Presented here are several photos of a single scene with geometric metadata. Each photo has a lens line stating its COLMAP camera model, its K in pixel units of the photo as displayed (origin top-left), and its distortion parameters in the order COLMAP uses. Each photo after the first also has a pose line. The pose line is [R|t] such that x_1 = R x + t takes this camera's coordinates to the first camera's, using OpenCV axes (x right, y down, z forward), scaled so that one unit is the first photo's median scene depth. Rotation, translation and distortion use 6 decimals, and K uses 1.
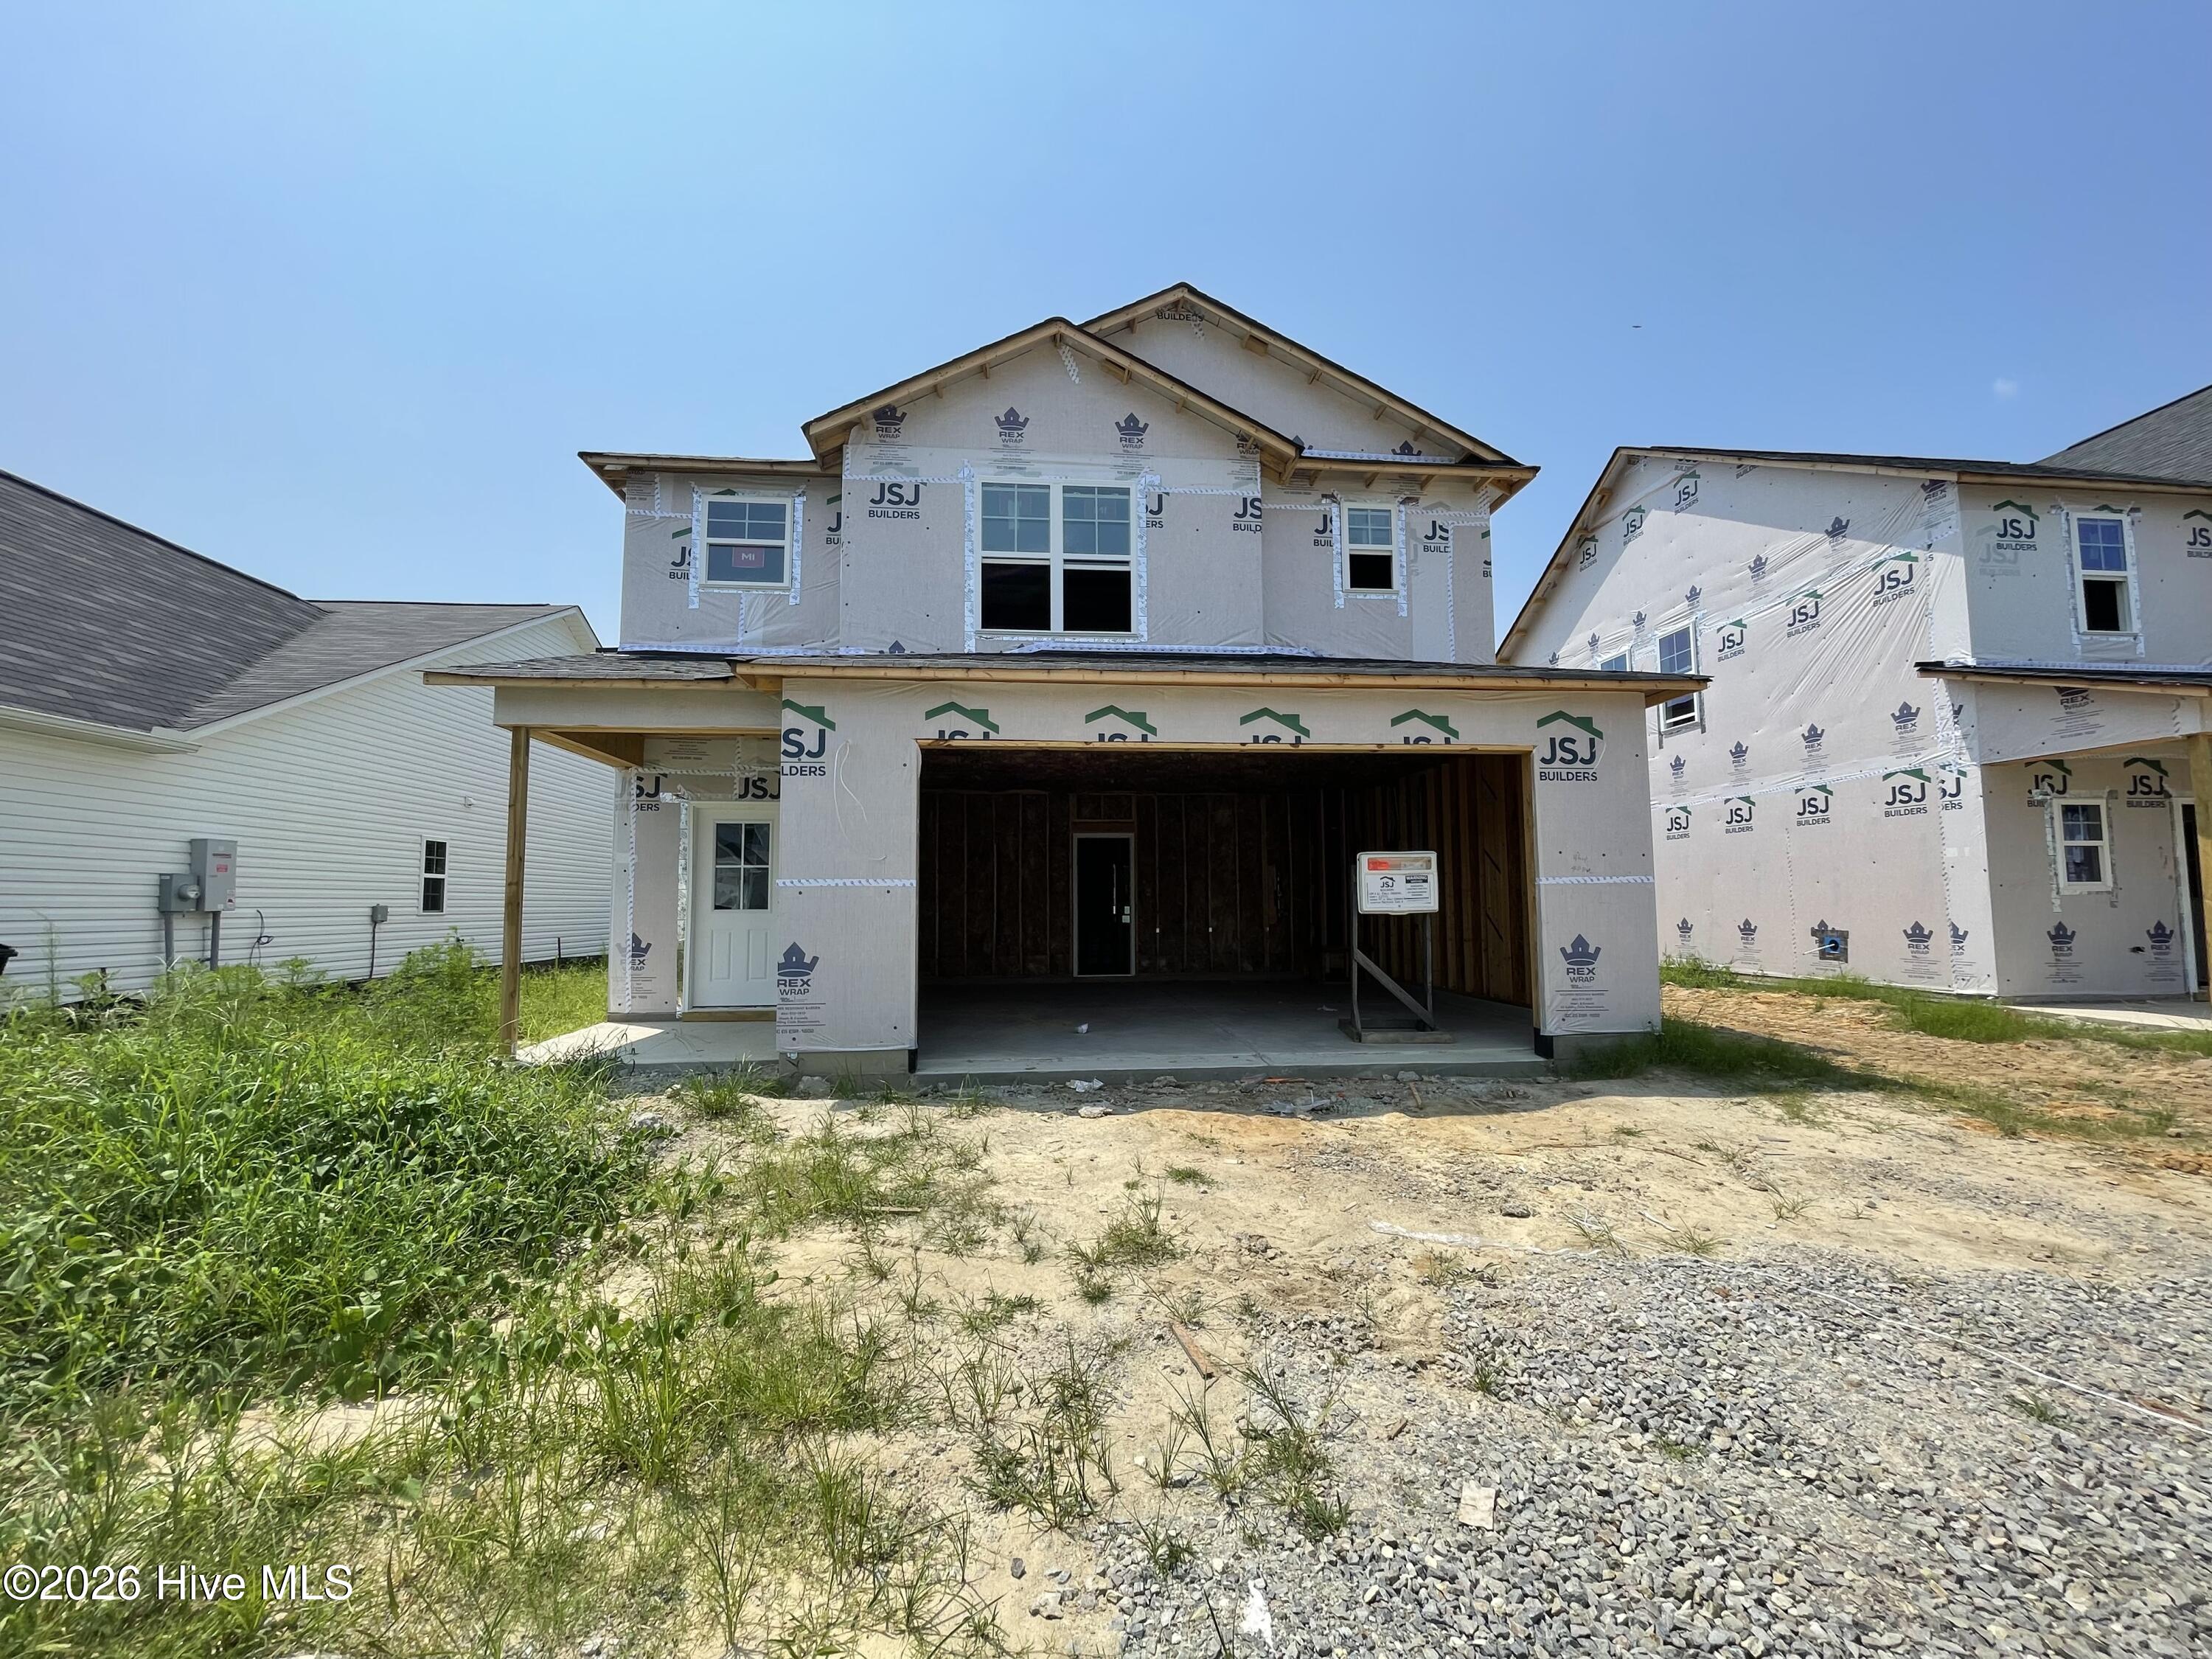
lens RADIAL K [[895.5, 0, 1106.0], [0, 895.5, 829.5], [0, 0, 1]] dist [-0.000734, -0.000009]
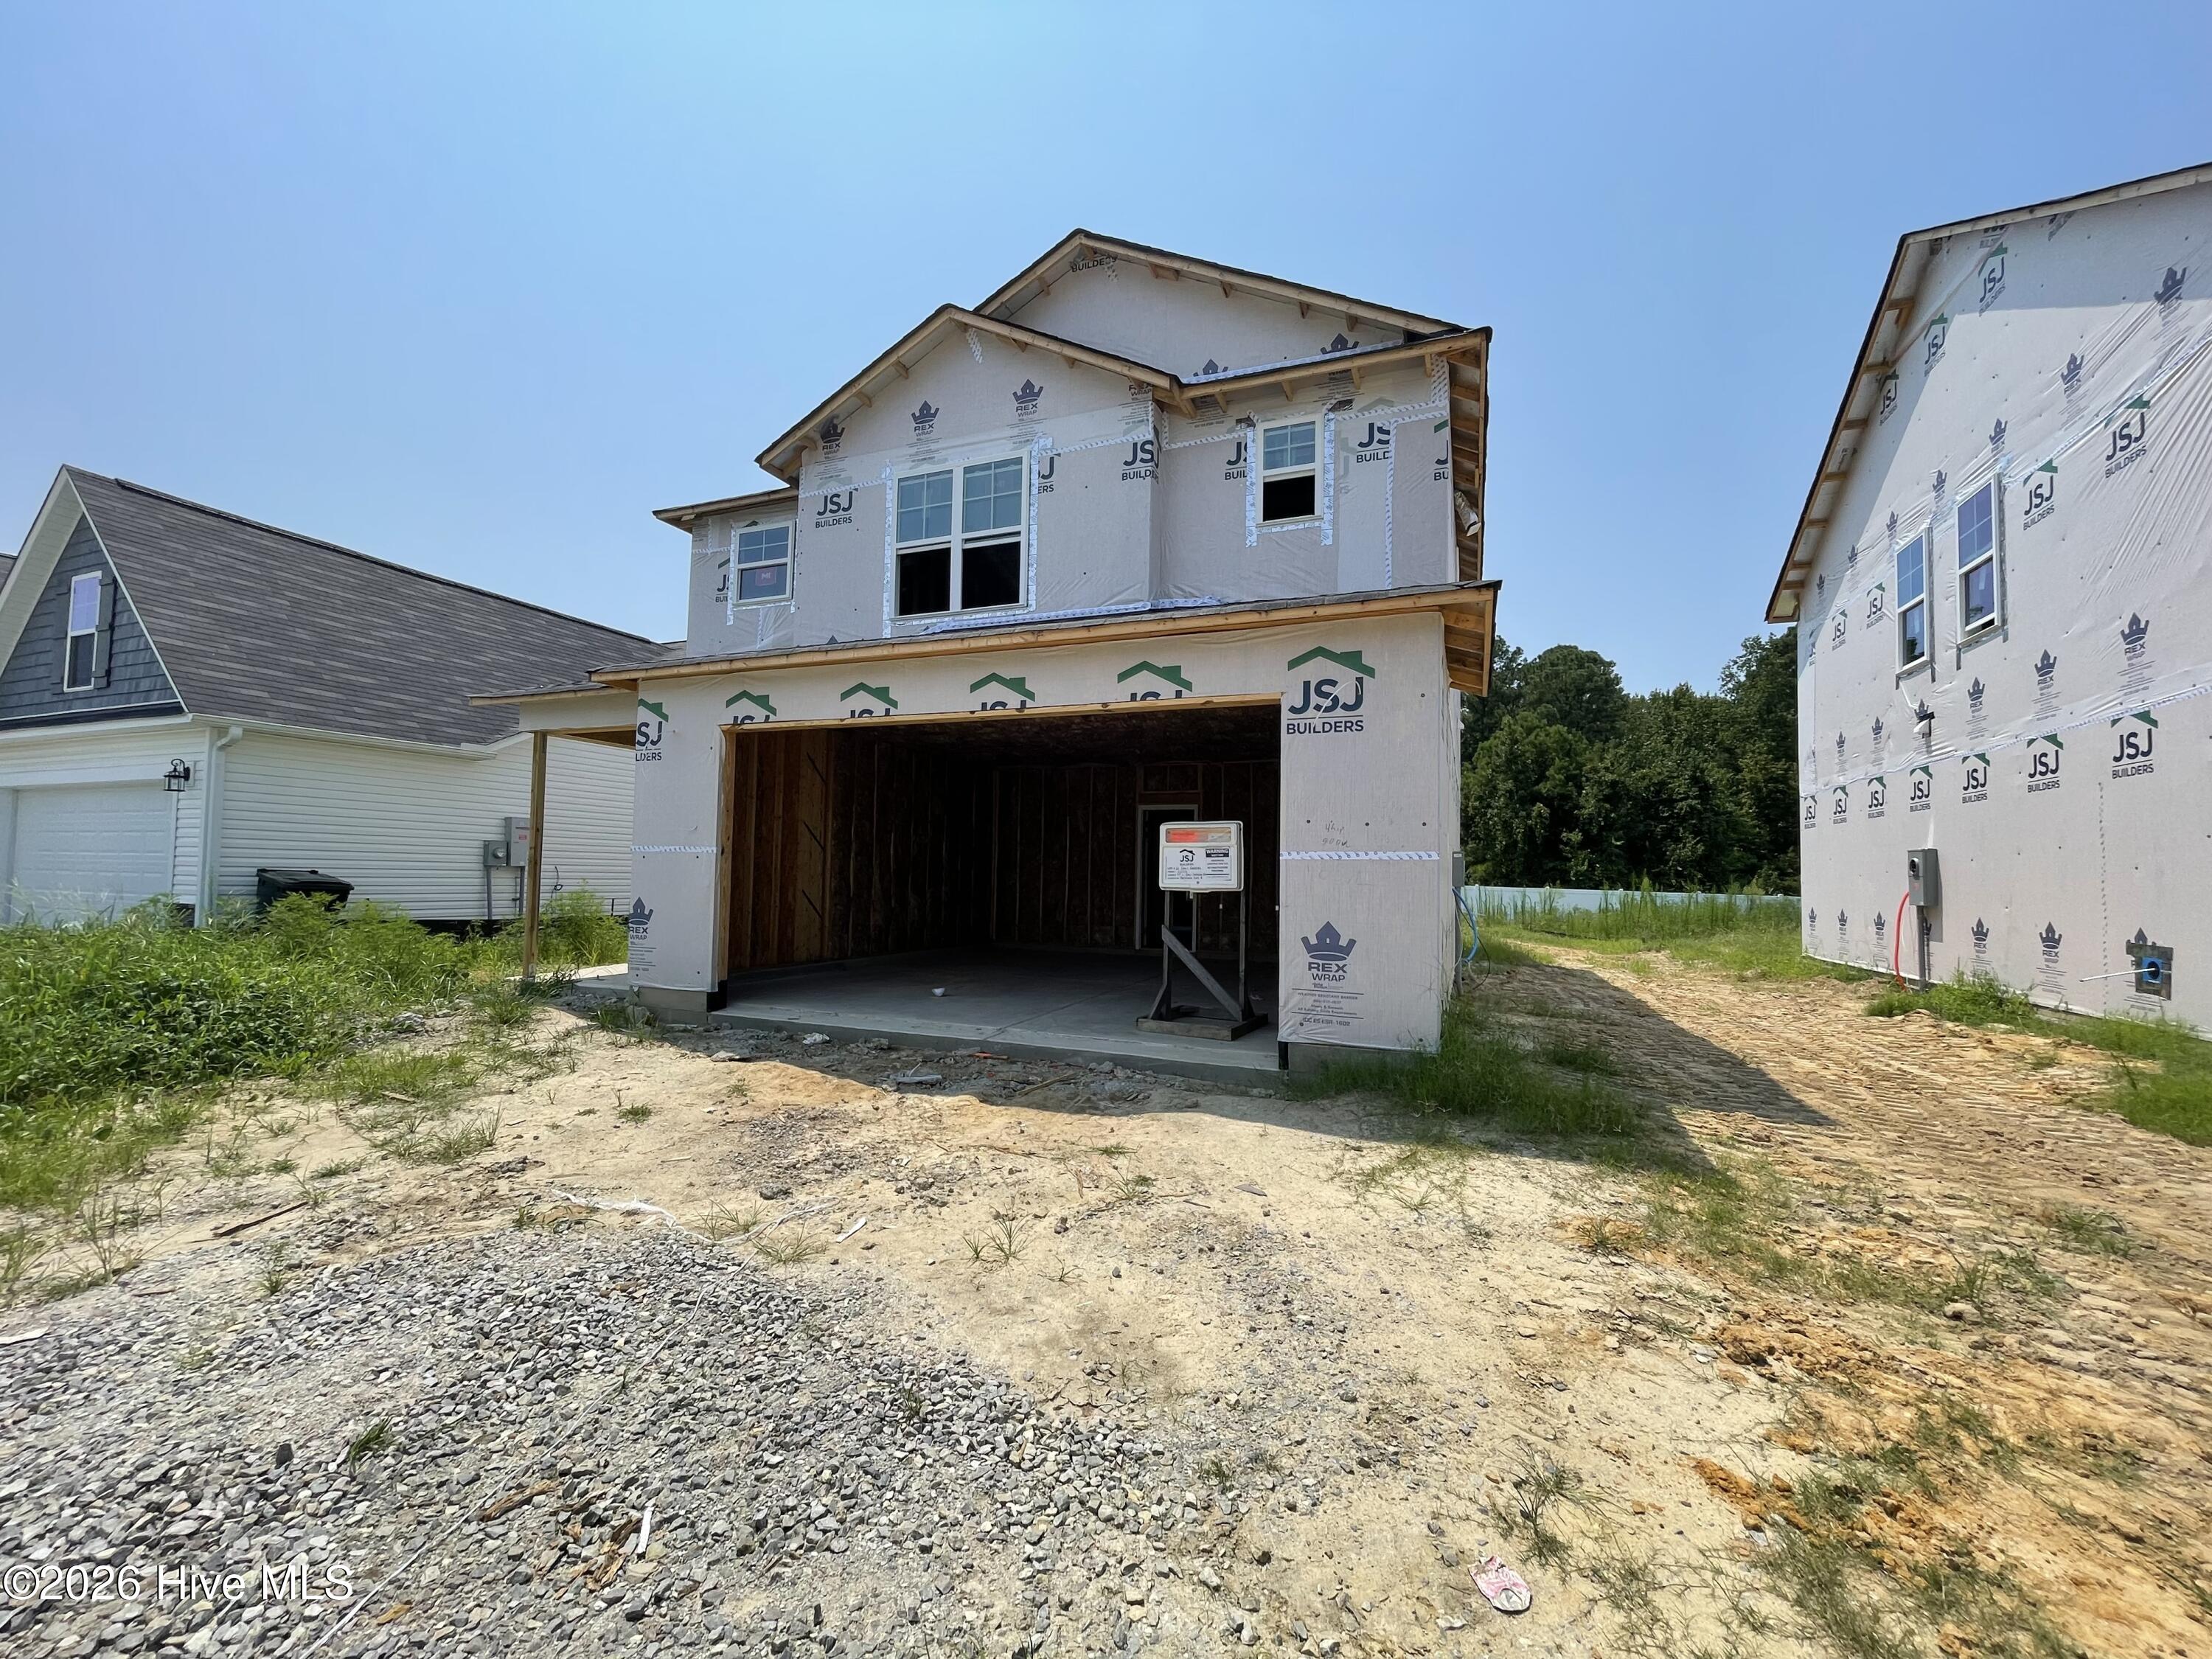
lens RADIAL K [[895.5, 0, 1106.0], [0, 895.5, 829.5], [0, 0, 1]] dist [-0.000734, -0.000009]
pose [[0.887610, -0.000521, -0.460595, 0.575757], [0.014099, 0.999561, 0.026039, 0.007405], [0.460380, -0.029606, 0.887228, 0.151774]]
